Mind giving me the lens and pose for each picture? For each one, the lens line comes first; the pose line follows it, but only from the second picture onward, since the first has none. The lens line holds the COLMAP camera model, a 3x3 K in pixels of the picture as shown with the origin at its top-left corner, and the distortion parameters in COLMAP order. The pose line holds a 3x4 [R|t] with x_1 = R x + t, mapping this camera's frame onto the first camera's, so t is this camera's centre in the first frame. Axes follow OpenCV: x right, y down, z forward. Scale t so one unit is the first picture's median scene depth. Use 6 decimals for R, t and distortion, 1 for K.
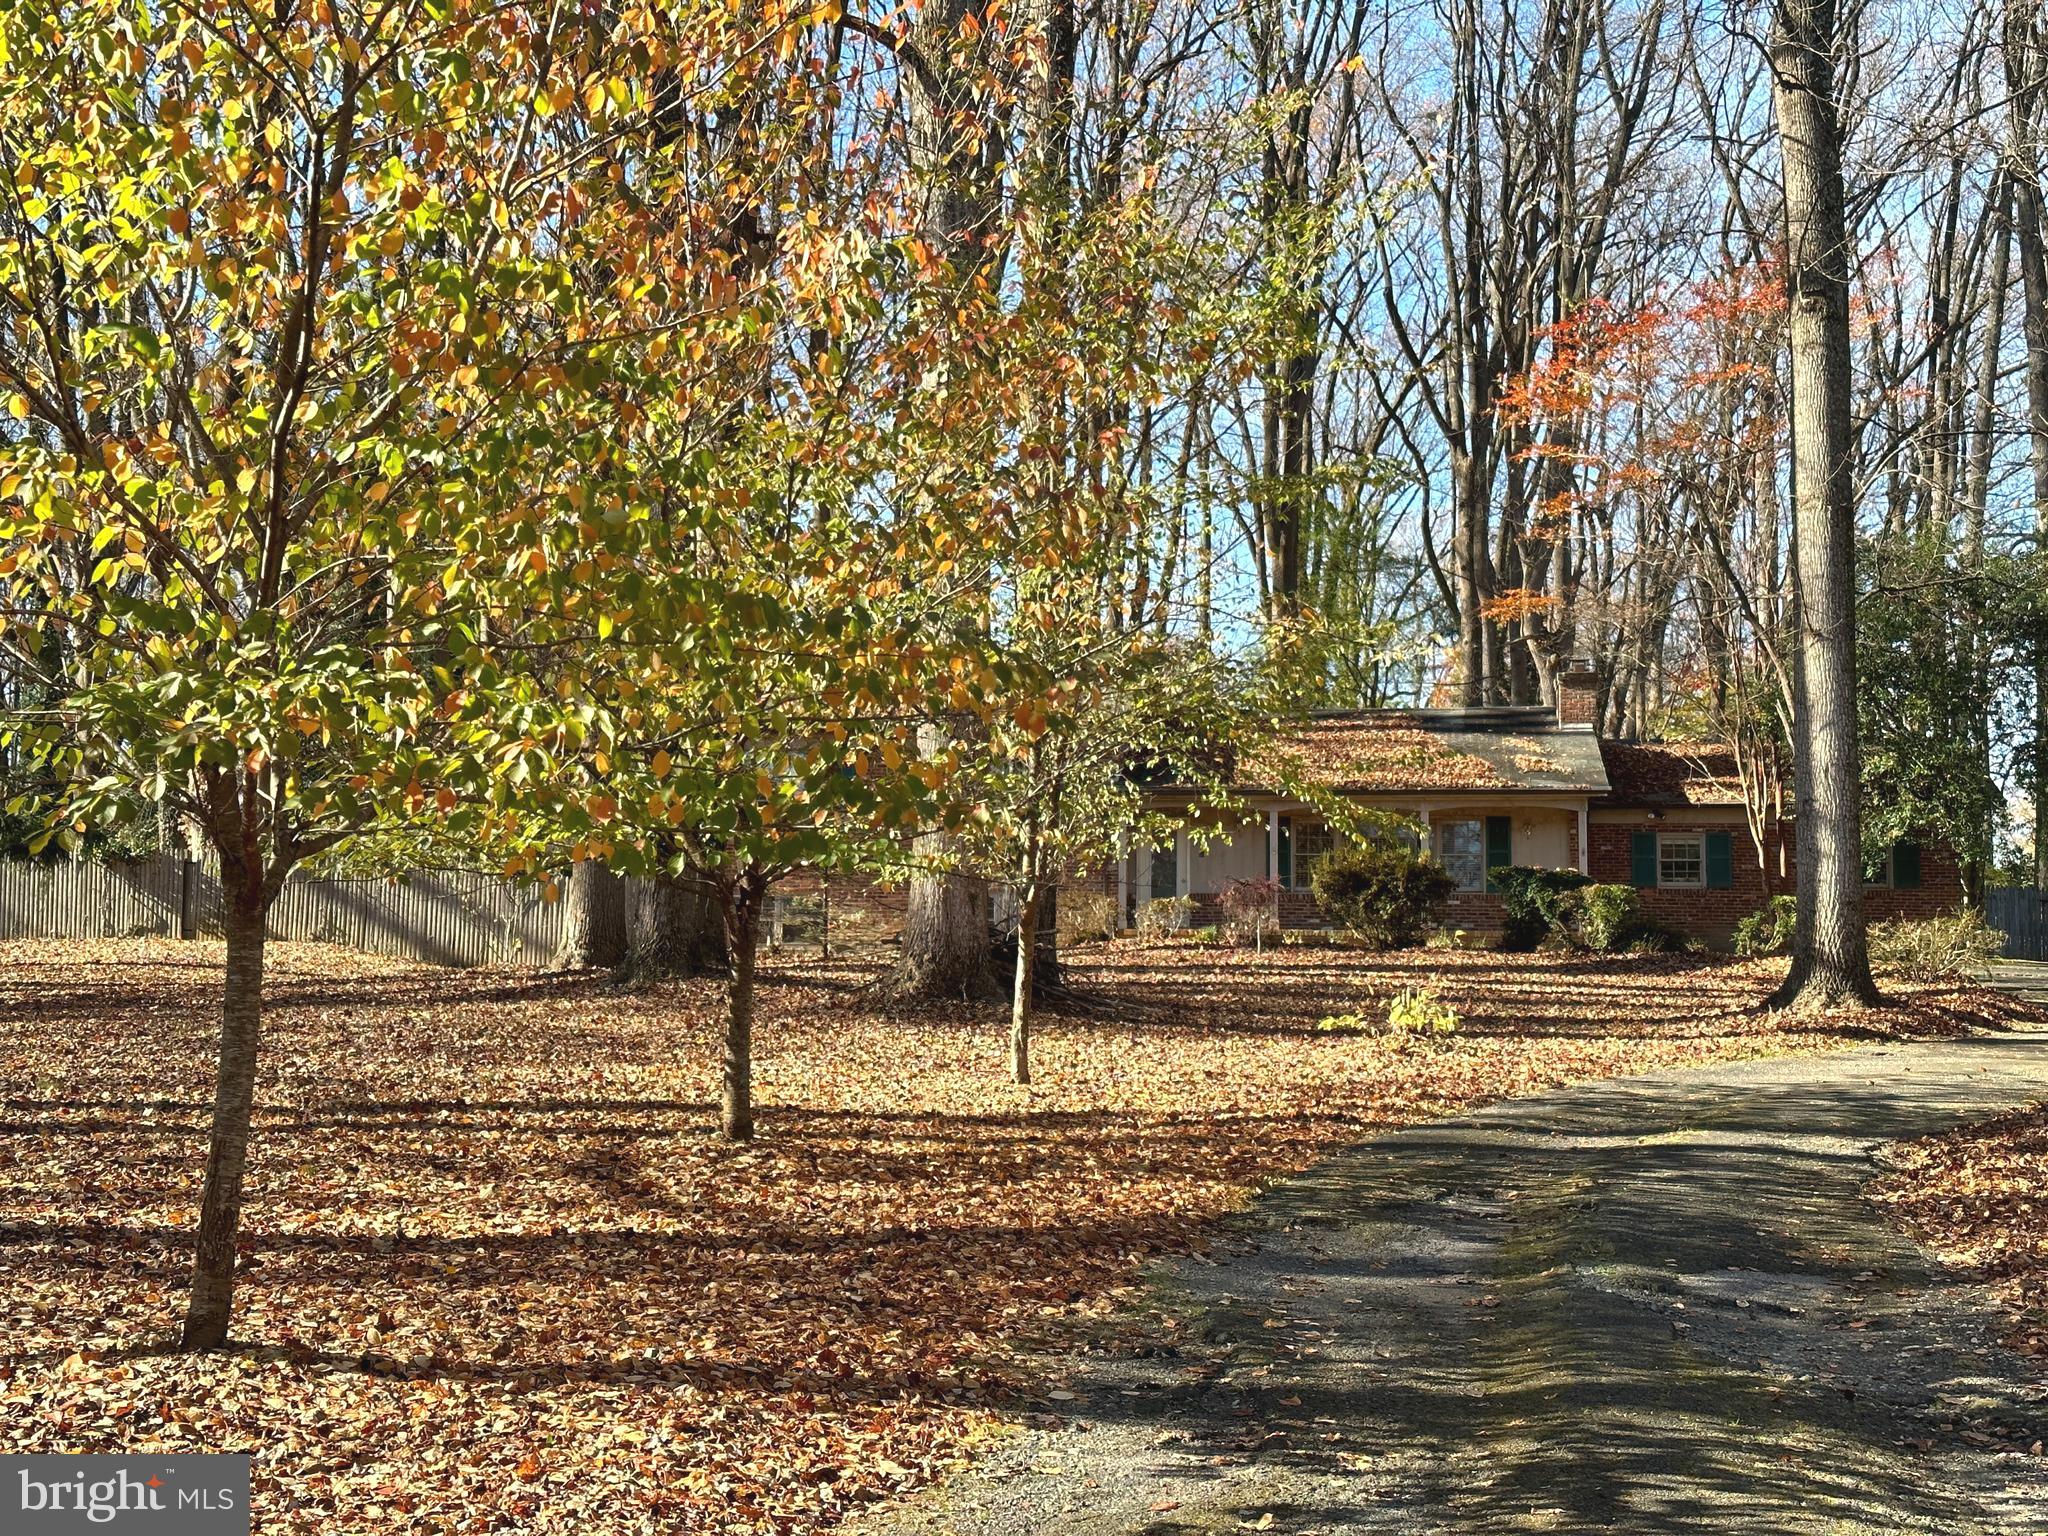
lens RADIAL K [[3008.3, 0, 939.8], [0, 3008.3, 766.4], [0, 0, 1]] dist [0.111053, -0.122404]
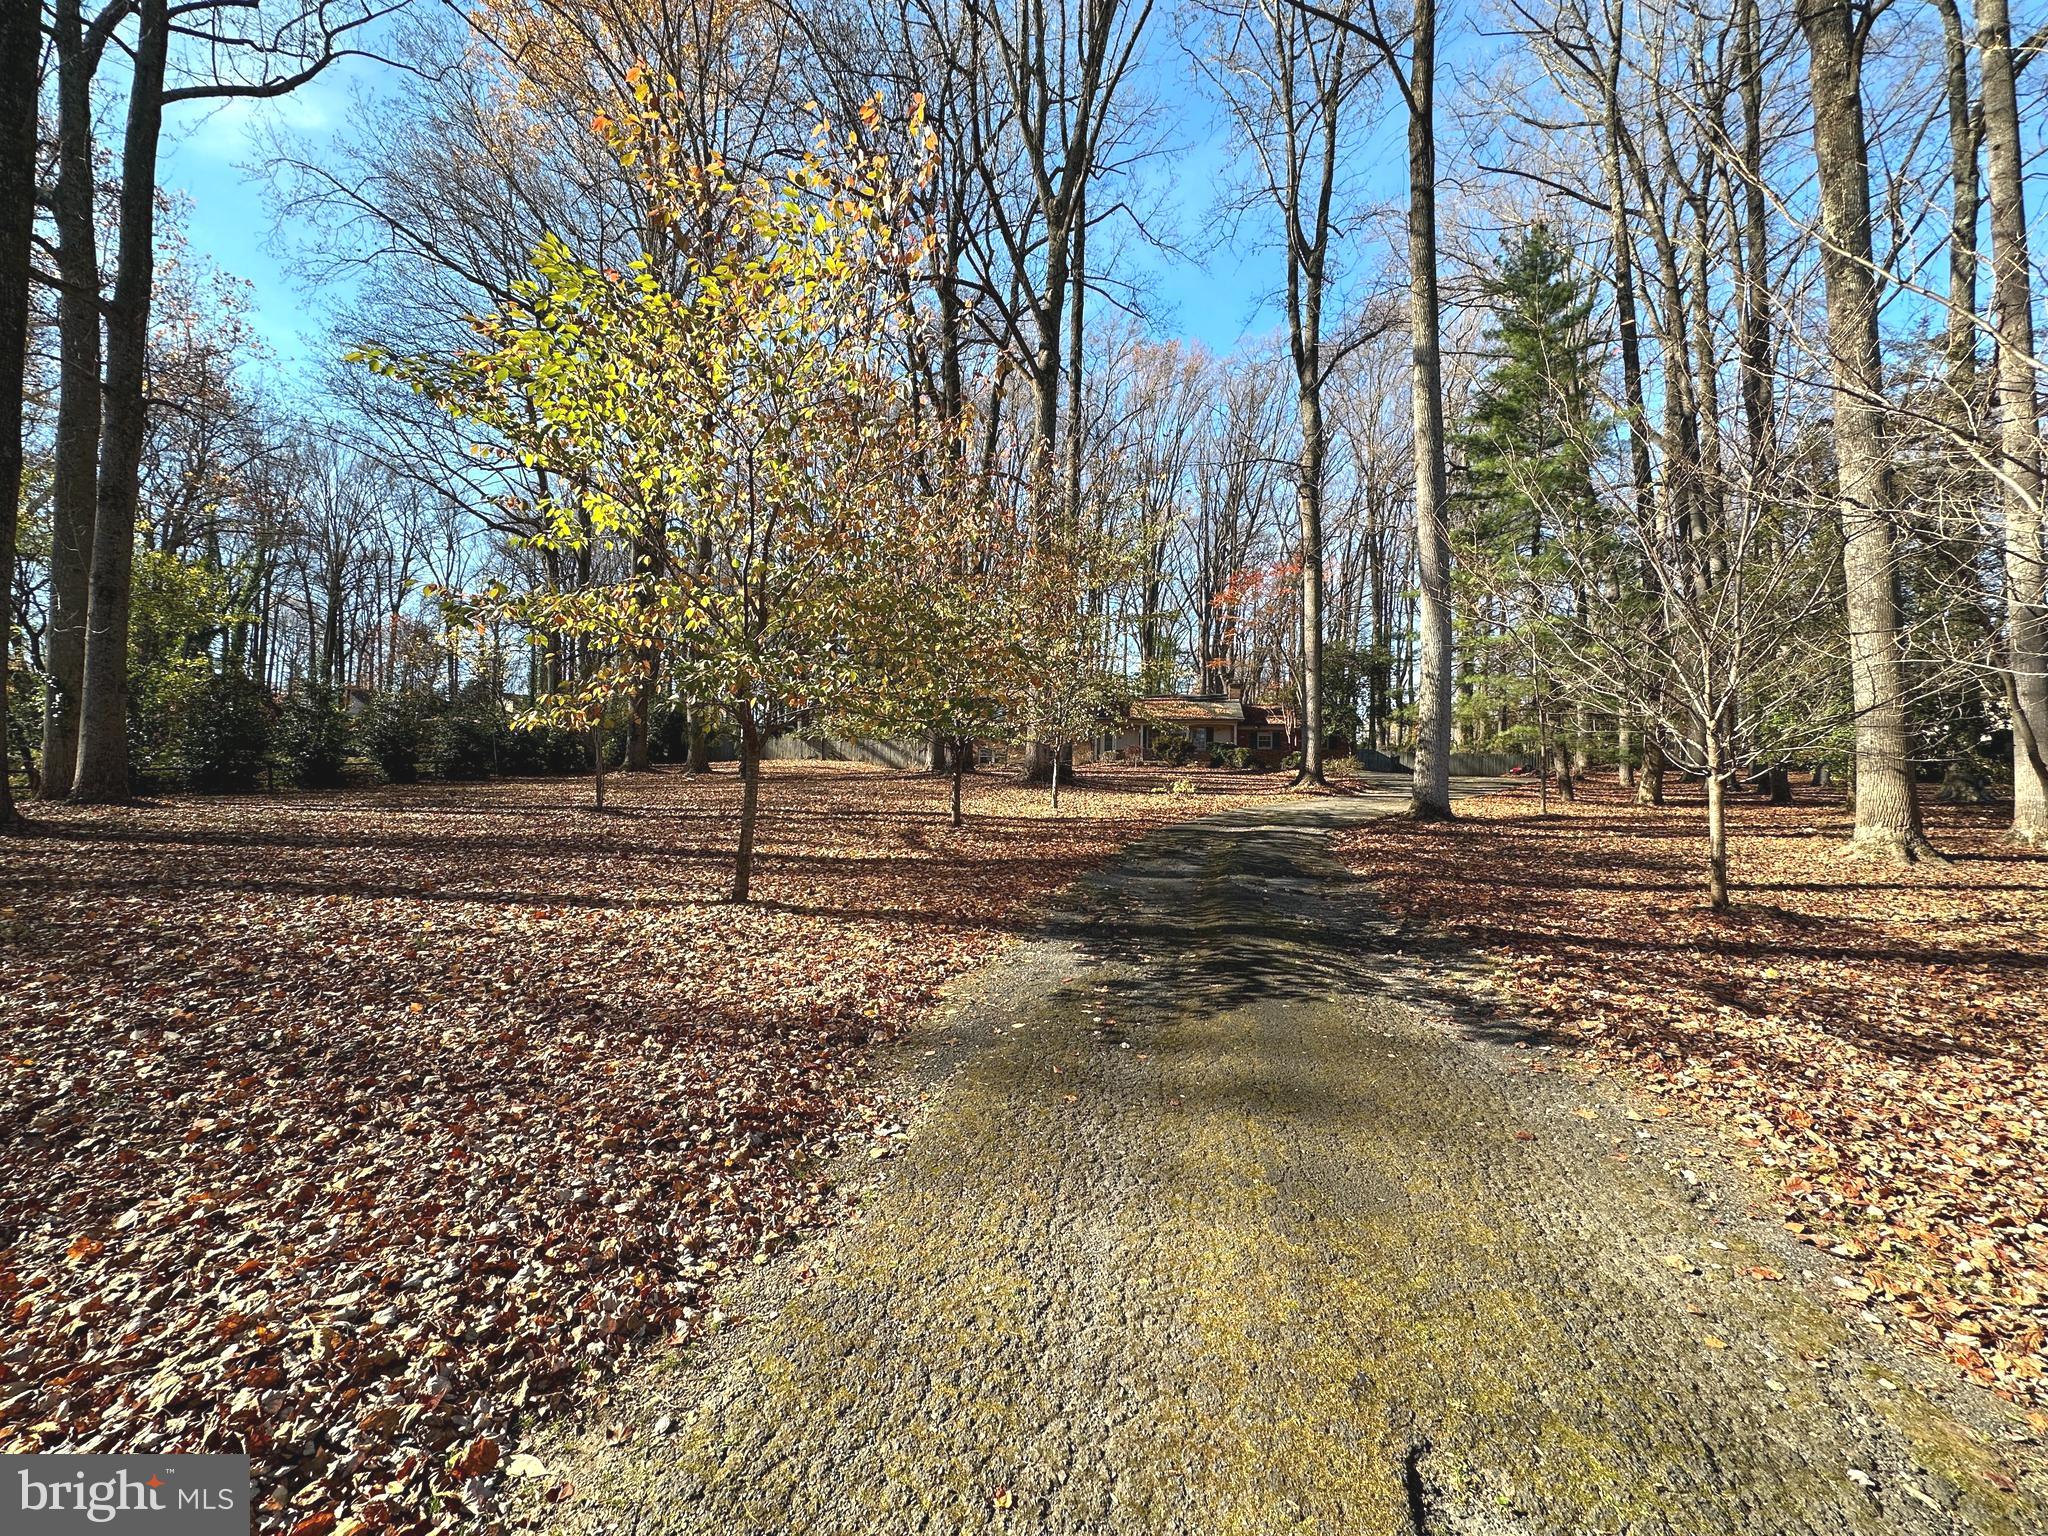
lens RADIAL K [[864.1, 0, 1024.0], [0, 864.1, 768.0], [0, 0, 1]] dist [-0.001167, -0.000257]
pose [[0.999514, 0.010599, -0.029303, 0.012627], [-0.008728, 0.997959, 0.063252, 0.004081], [0.029913, -0.062966, 0.997567, 0.061720]]
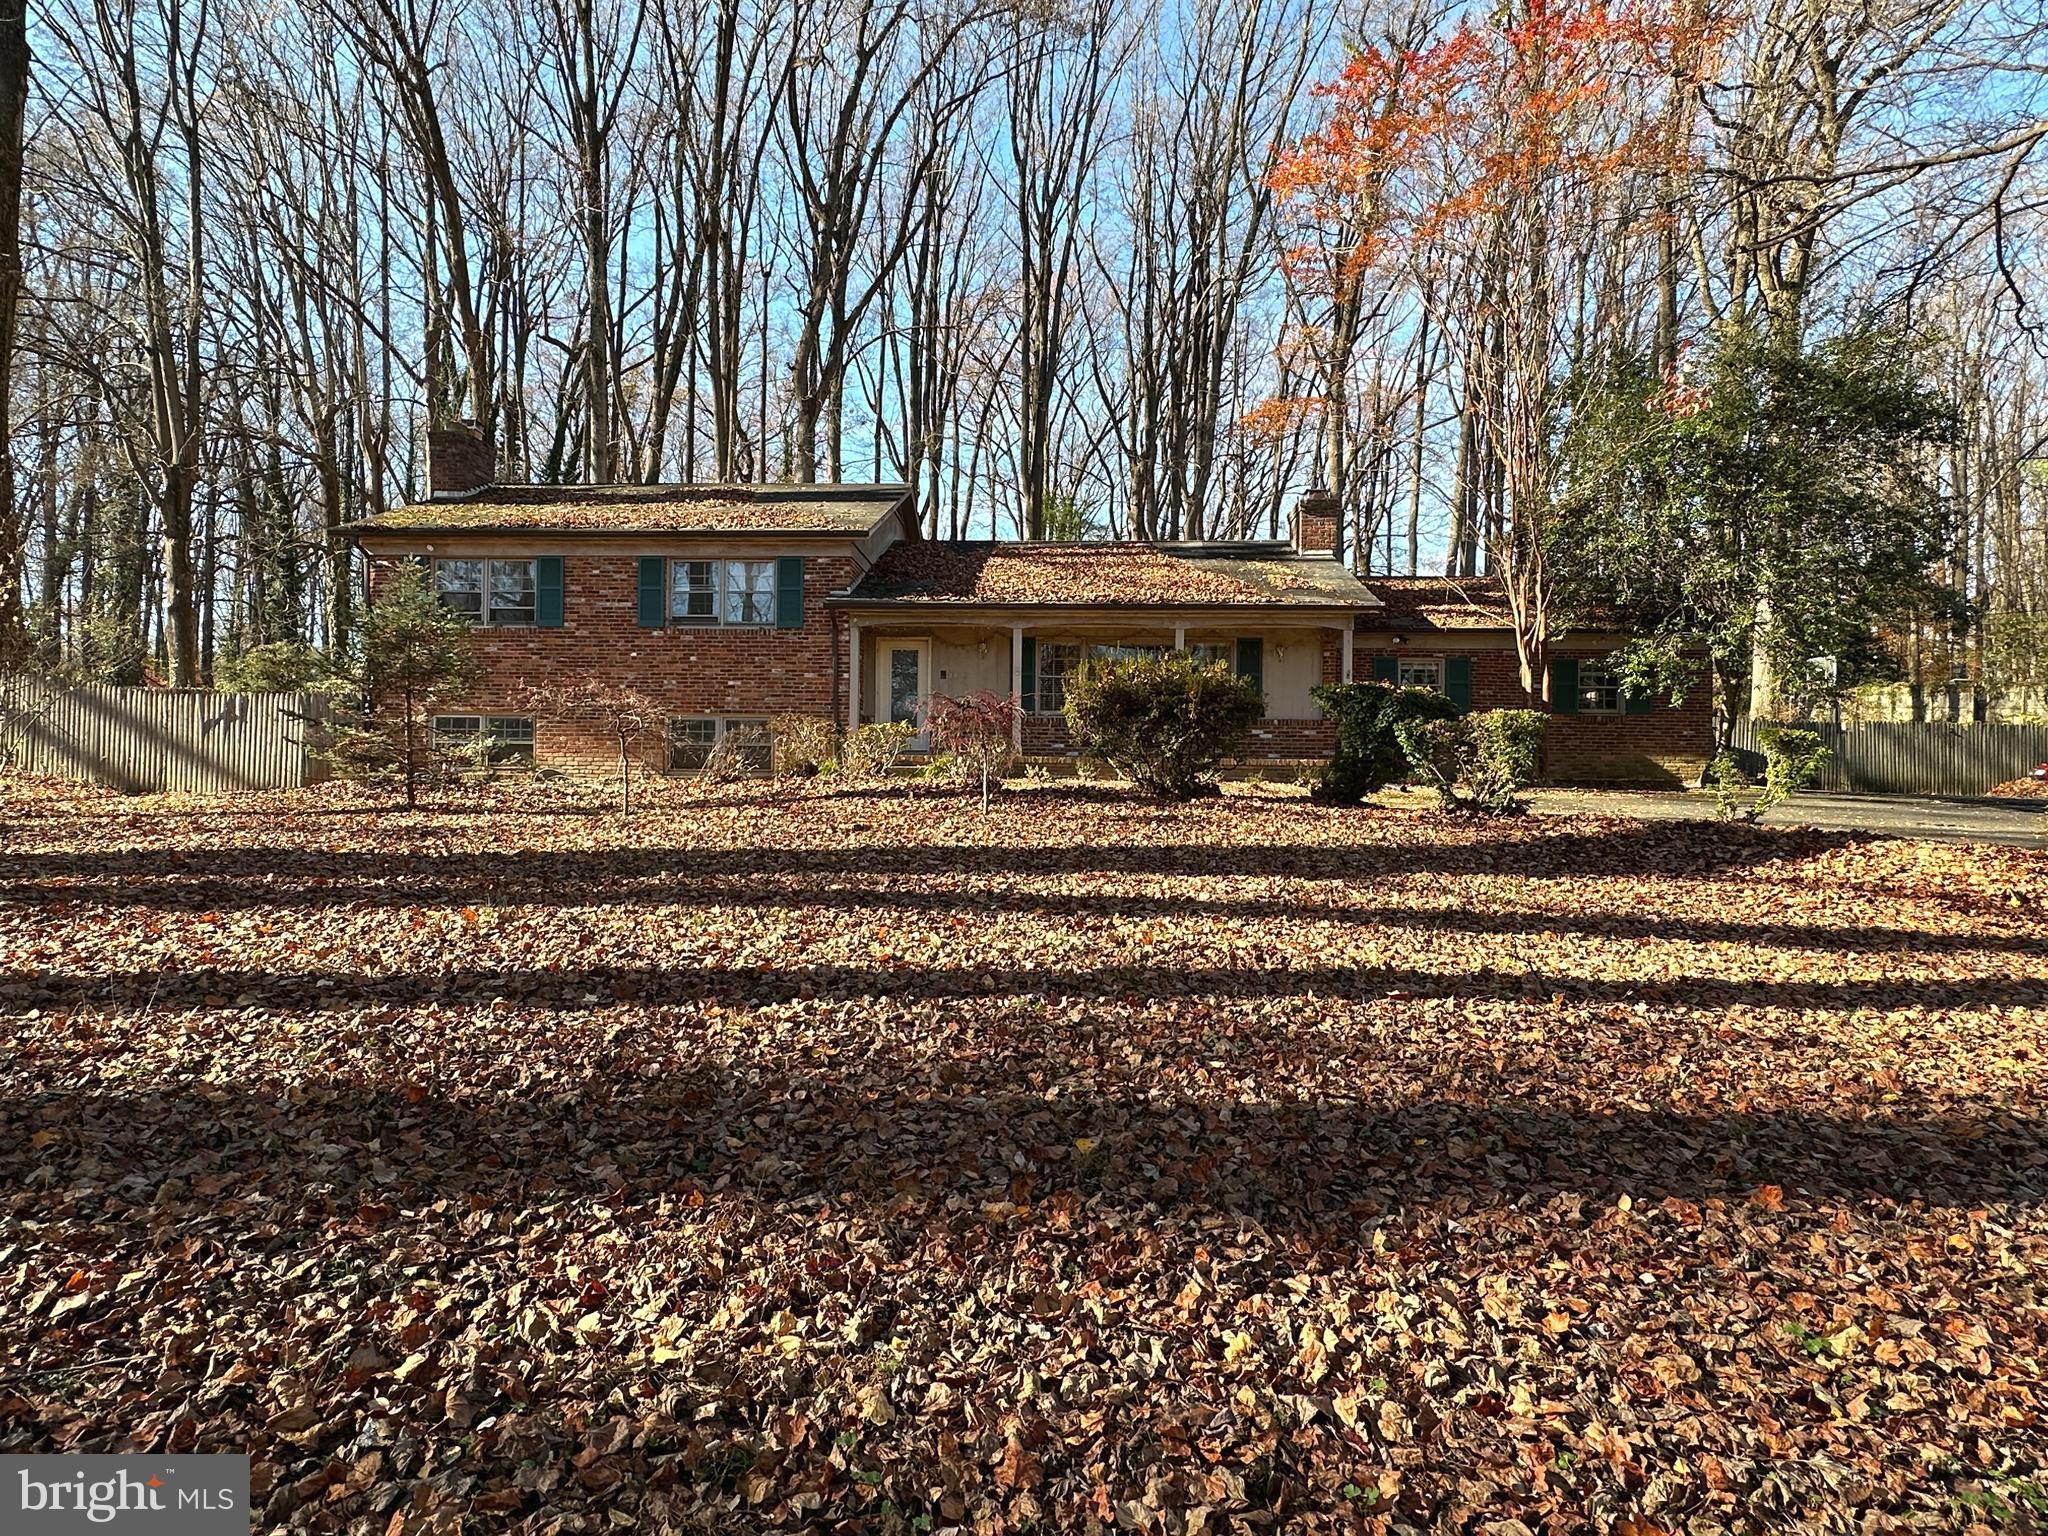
lens RADIAL K [[1170.4, 0, 1019.7], [0, 1170.4, 742.5], [0, 0, 1]] dist [-0.002313, -0.001425]
pose [[0.994789, 0.004790, 0.101841, 0.092415], [-0.011770, 0.997612, 0.068052, 0.031160], [-0.101272, -0.068896, 0.992470, 0.789389]]
